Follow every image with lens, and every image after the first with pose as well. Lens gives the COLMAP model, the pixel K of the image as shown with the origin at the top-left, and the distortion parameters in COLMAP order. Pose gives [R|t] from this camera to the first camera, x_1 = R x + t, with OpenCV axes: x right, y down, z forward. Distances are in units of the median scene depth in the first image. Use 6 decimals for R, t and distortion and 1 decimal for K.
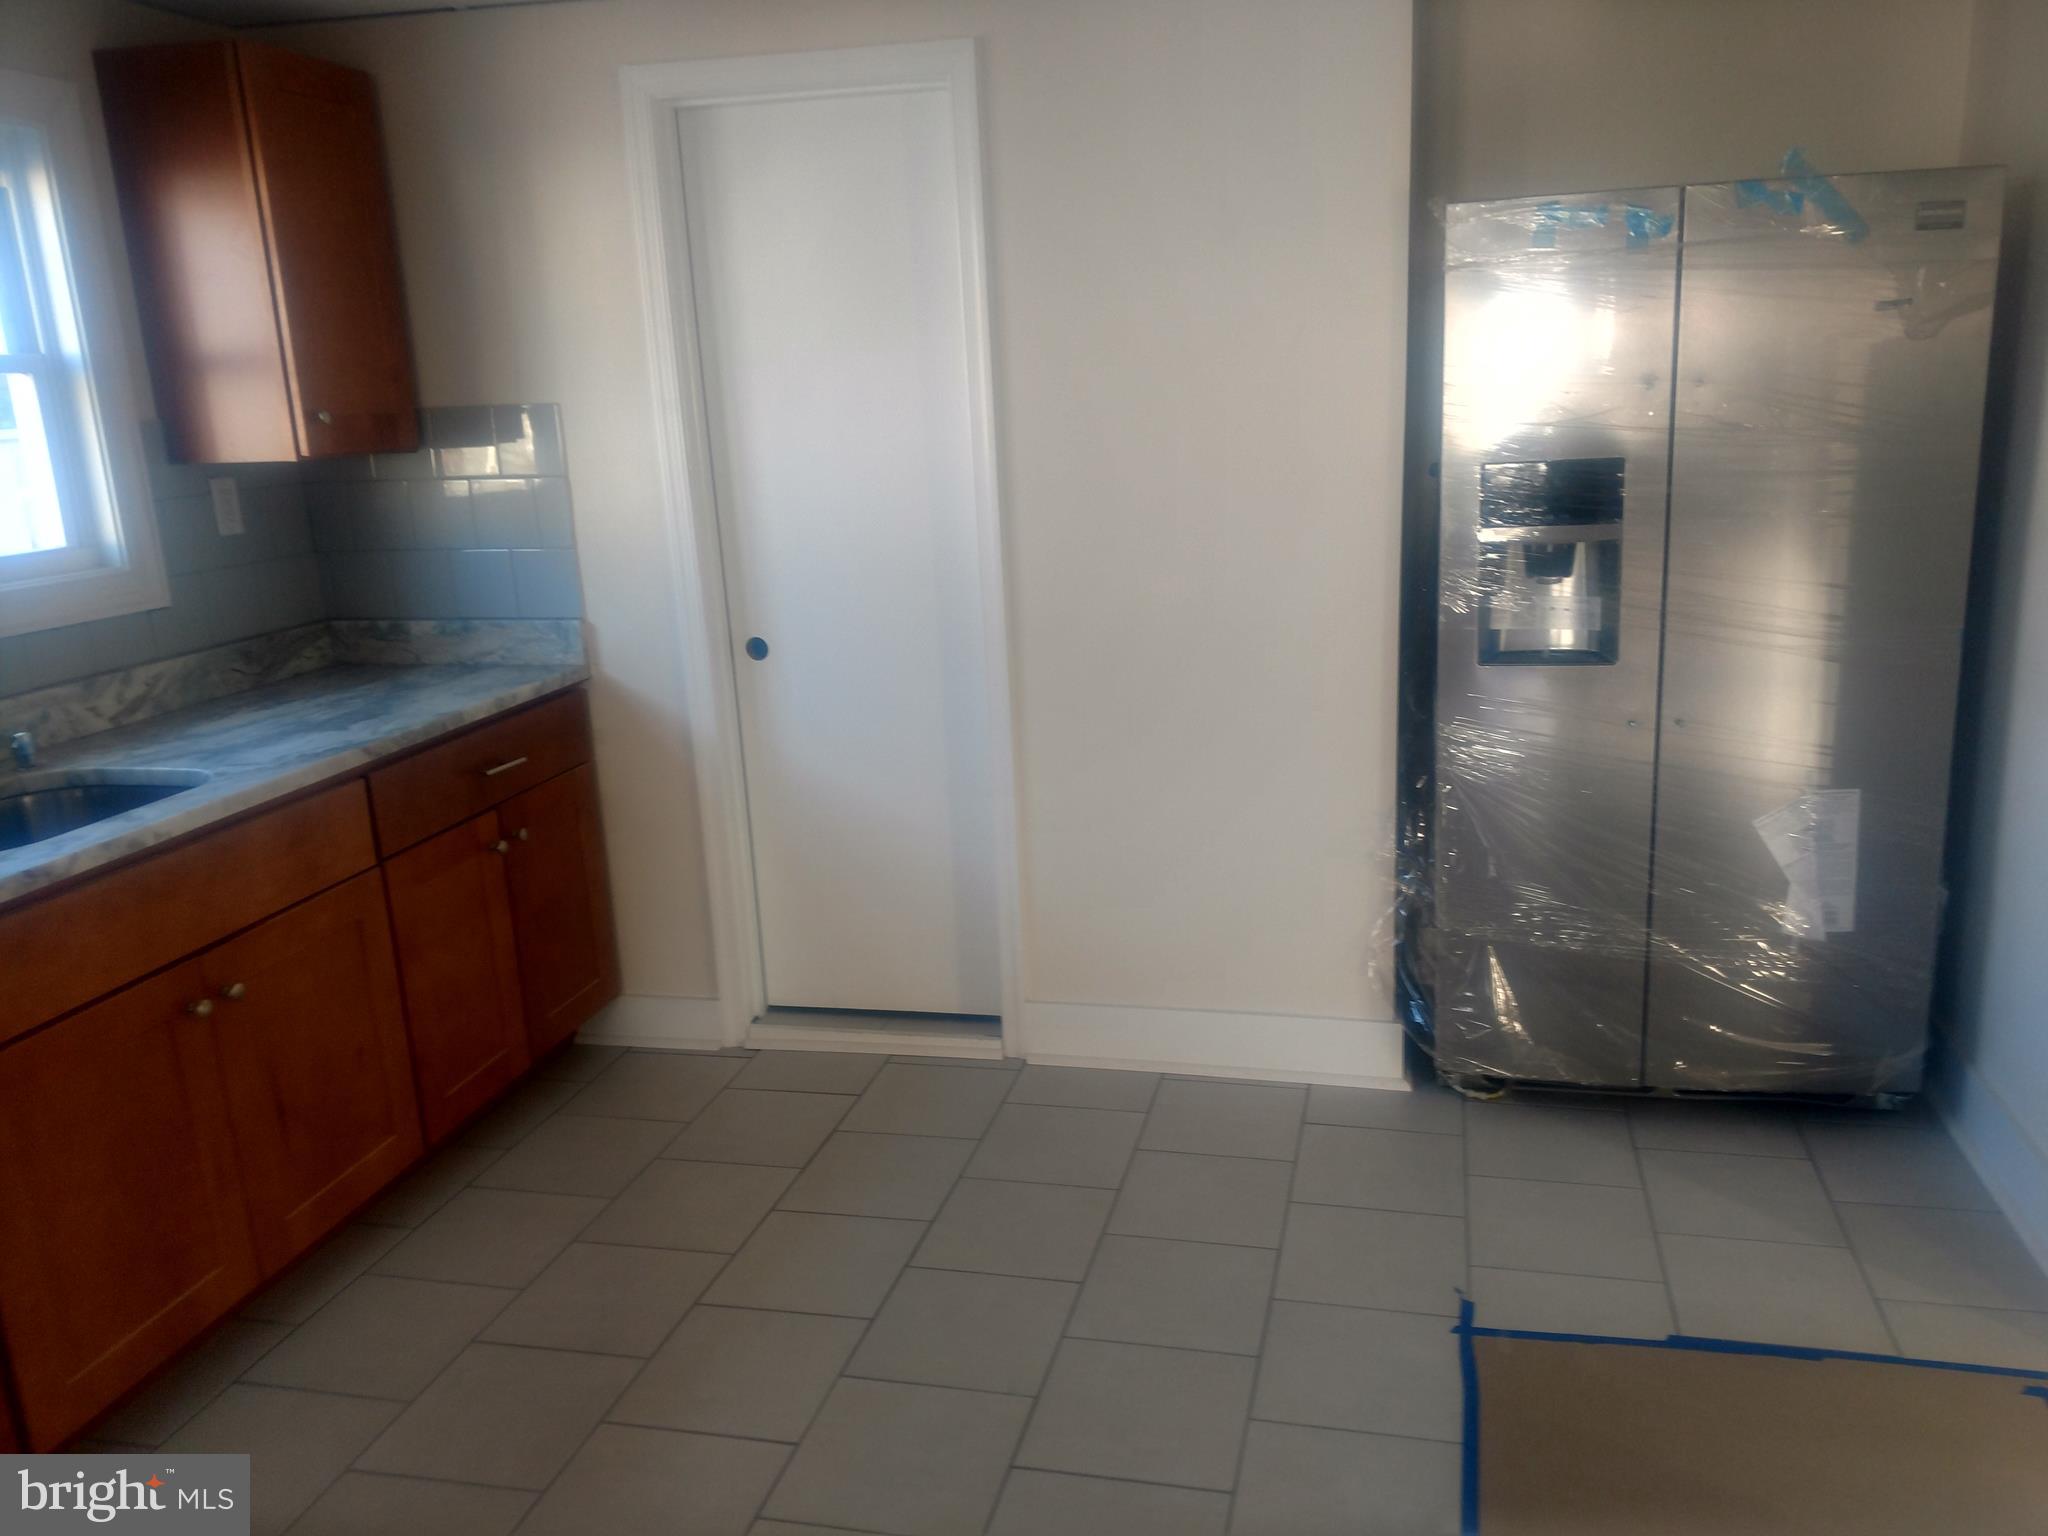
lens RADIAL K [[1552.3, 0, 1024.0], [0, 1552.3, 768.0], [0, 0, 1]] dist [0.001701, -0.001064]
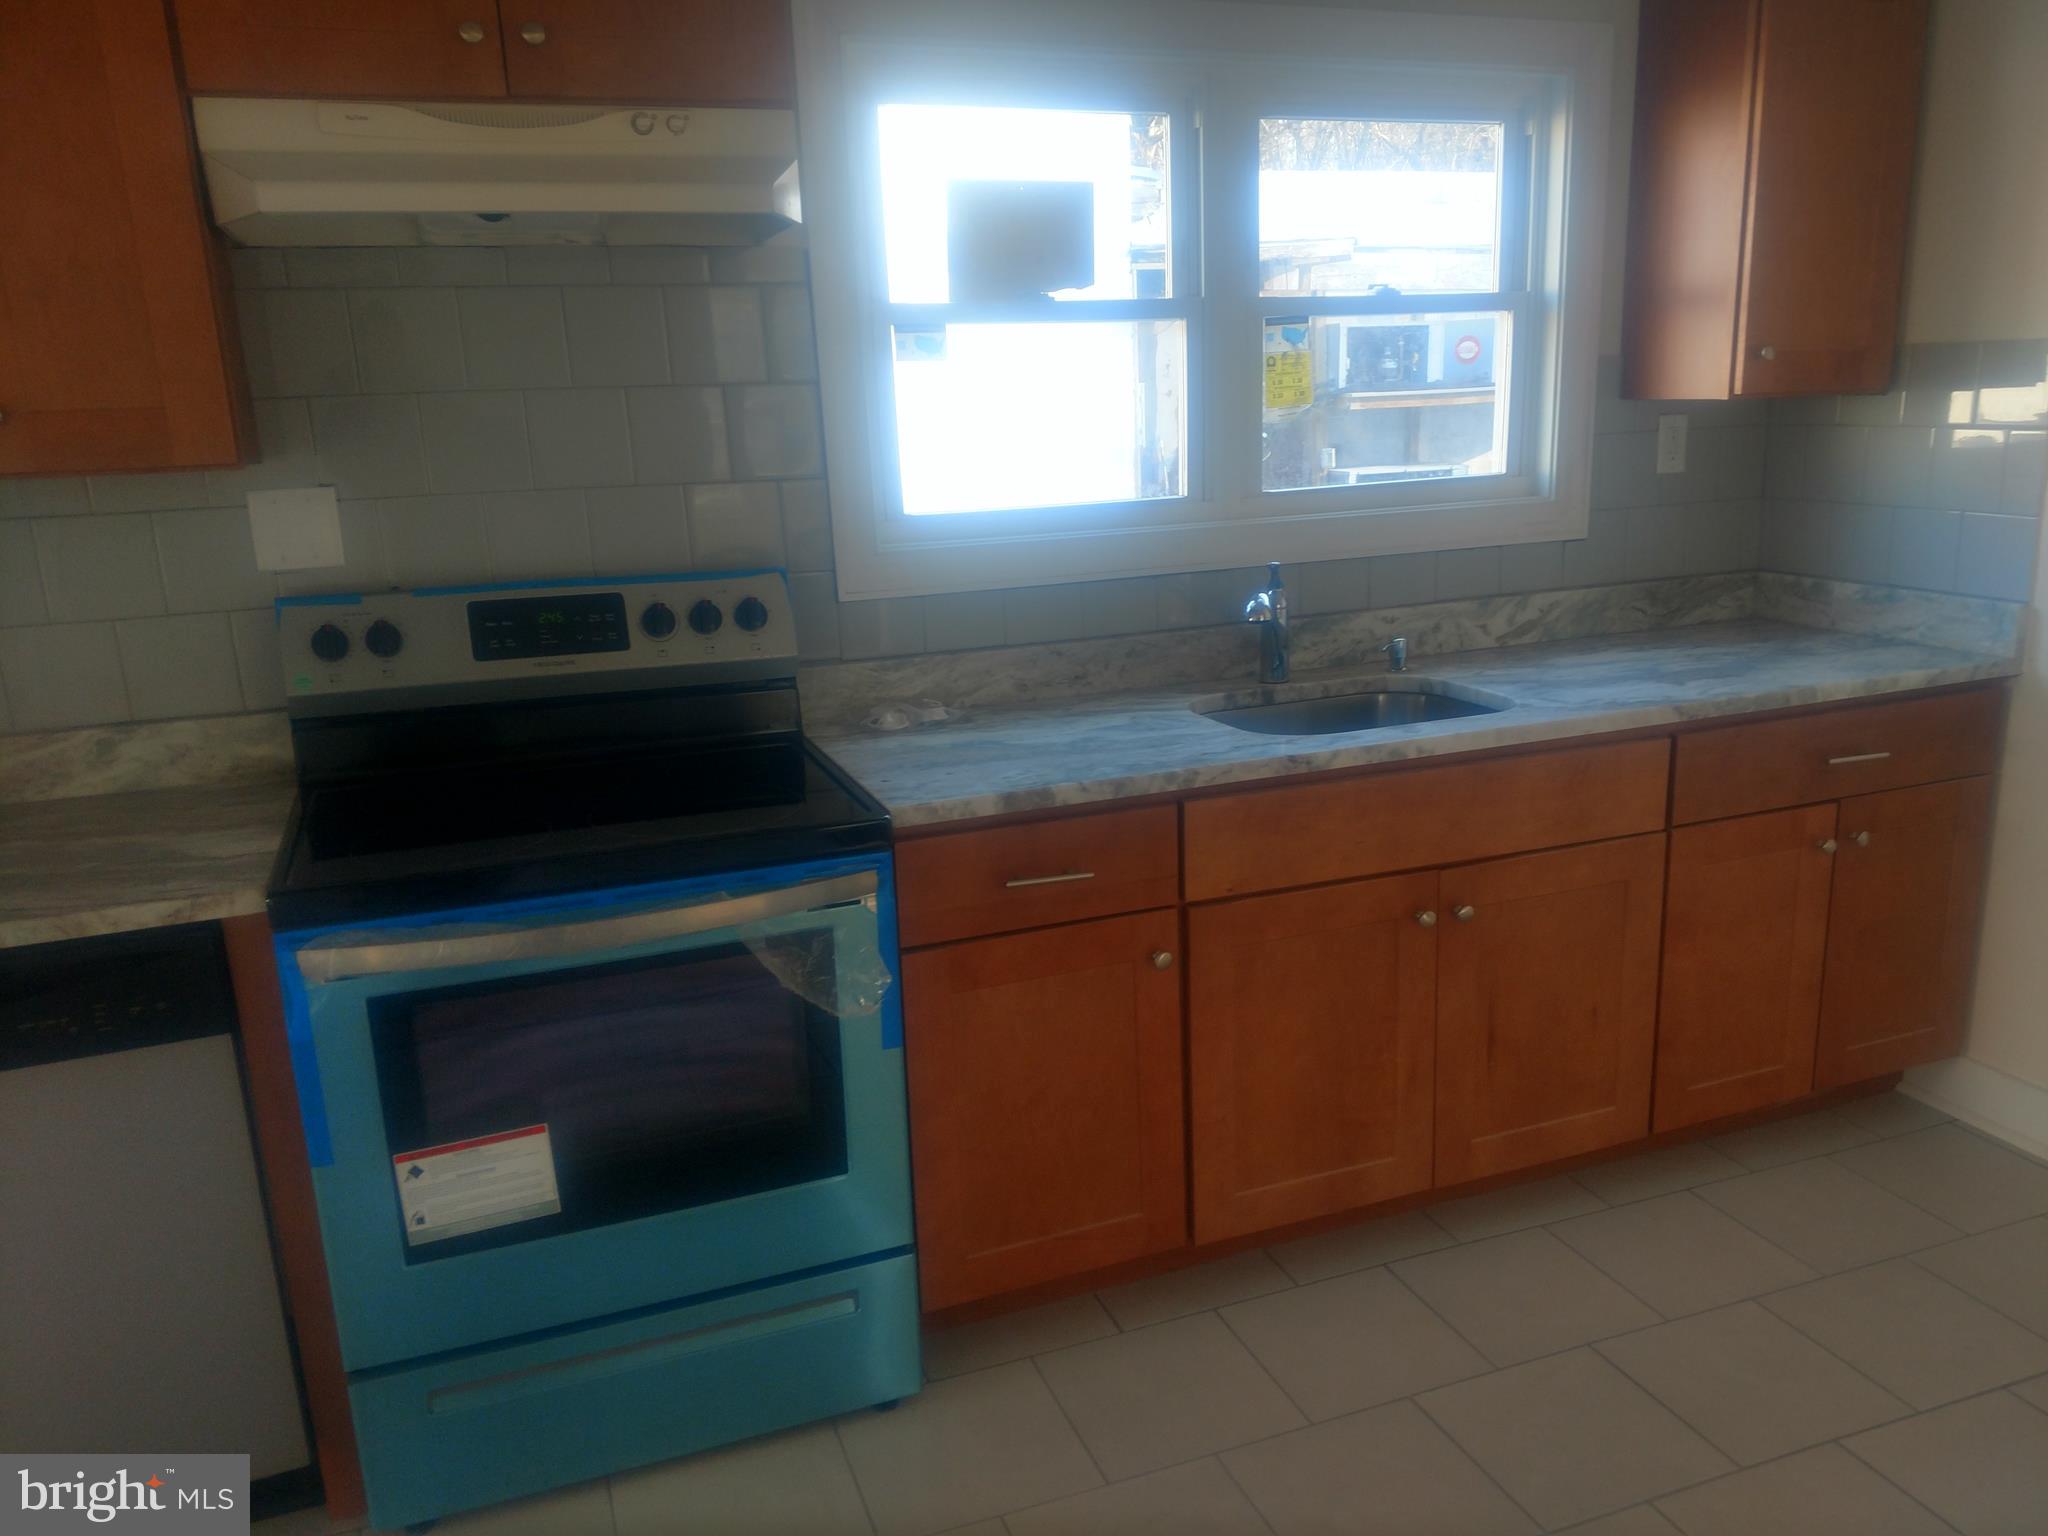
lens RADIAL K [[1570.7, 0, 1025.1], [0, 1570.7, 787.9], [0, 0, 1]] dist [-0.006451, -0.001801]
pose [[0.576639, 0.220341, -0.786726, 0.092479], [-0.182973, 0.973315, 0.138487, -0.020832], [0.796247, 0.064093, 0.601567, 0.096727]]
